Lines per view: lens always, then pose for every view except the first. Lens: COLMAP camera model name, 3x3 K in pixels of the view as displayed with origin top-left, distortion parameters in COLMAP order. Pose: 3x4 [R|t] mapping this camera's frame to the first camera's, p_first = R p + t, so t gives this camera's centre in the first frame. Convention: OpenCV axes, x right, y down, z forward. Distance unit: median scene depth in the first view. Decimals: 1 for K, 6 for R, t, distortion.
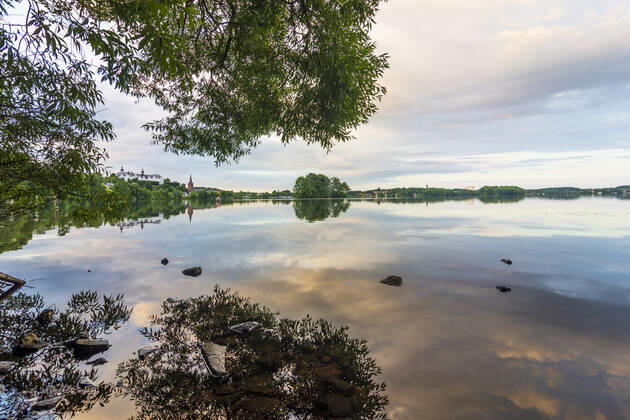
lens RADIAL K [[365.5, 0, 324.9], [0, 365.5, 173.8], [0, 0, 1]] dist [0.003717, 0.001159]
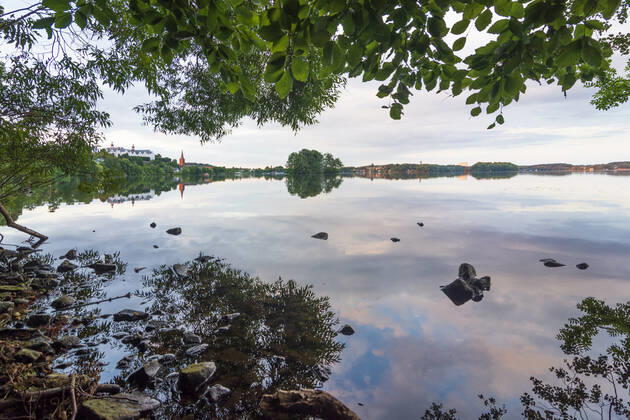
lens RADIAL K [[301.6, 0, 281.3], [0, 301.6, 160.4], [0, 0, 1]] dist [0.000576, 0.000173]
pose [[0.999939, -0.000445, -0.011046, -0.084143], [0.000640, 0.999844, 0.017675, 0.014187], [0.011036, -0.017681, 0.999783, 0.177477]]
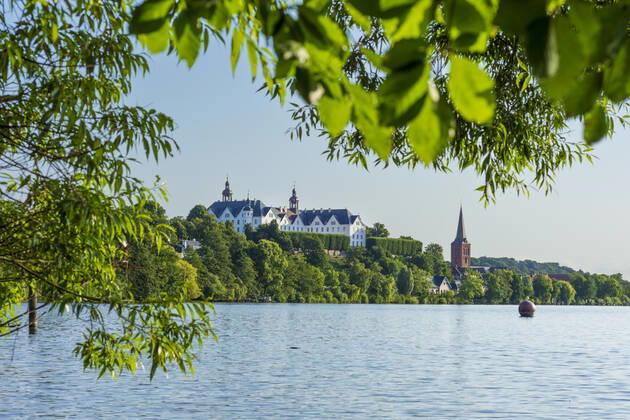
lens RADIAL K [[1054.0, 0, 403.4], [0, 1054.0, 210.3], [0, 0, 1]] dist [0.028758, 0.112034]
pose [[0.952860, -0.006710, -0.303335, -0.159845], [-0.003511, 0.999445, -0.033136, 0.024448], [0.303388, 0.032639, 0.952308, 0.243319]]
